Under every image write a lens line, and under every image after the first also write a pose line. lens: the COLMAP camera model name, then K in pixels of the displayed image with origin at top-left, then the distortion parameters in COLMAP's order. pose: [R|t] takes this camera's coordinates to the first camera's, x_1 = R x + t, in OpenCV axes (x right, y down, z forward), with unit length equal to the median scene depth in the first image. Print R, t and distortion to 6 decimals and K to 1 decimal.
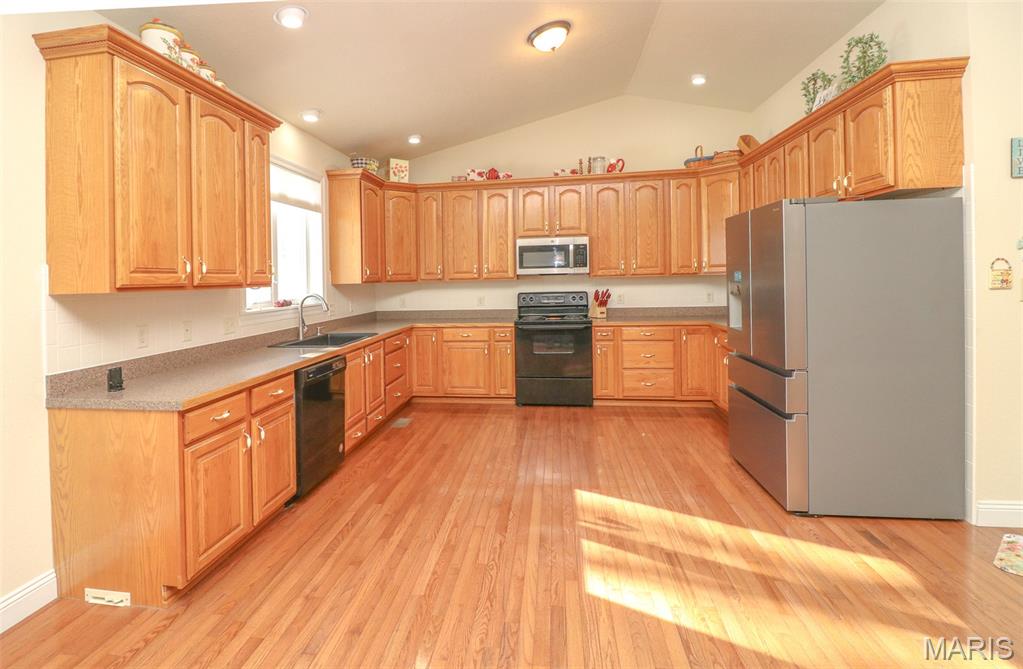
lens RADIAL K [[488.4, 0, 511.4], [0, 488.4, 291.5], [0, 0, 1]] dist [-0.001051, -0.000702]
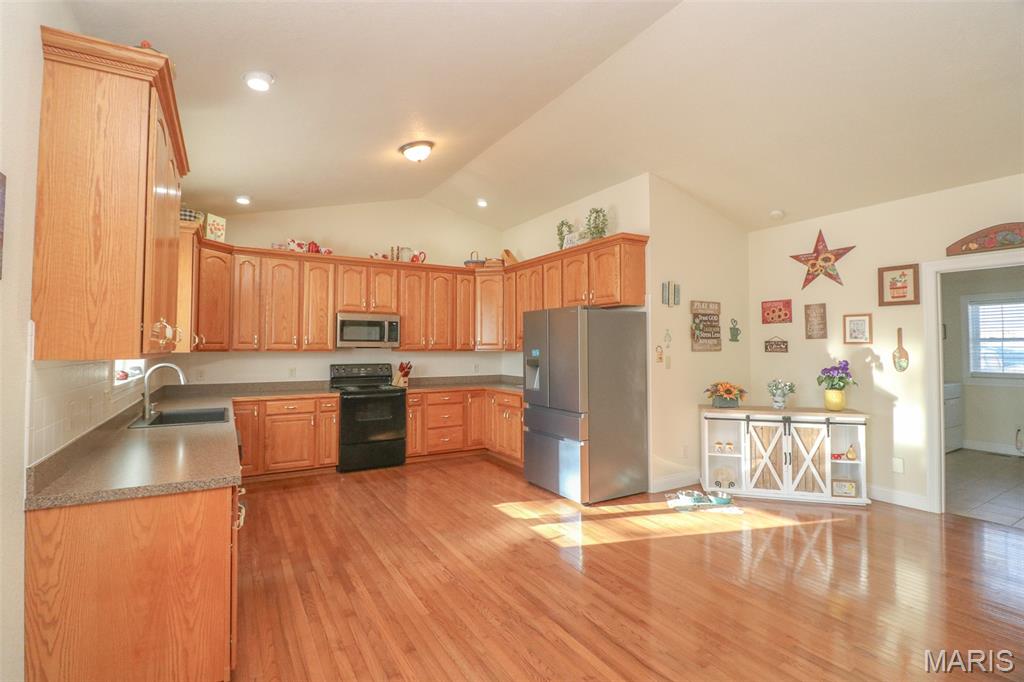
lens RADIAL K [[477.4, 0, 512.0], [0, 477.4, 341.0], [0, 0, 1]] dist [-0.000953, -0.000215]
pose [[0.759423, 0.036006, 0.649600, -0.375429], [-0.003660, 0.998688, -0.051077, 0.003842], [-0.650587, 0.036412, 0.758558, -0.018276]]
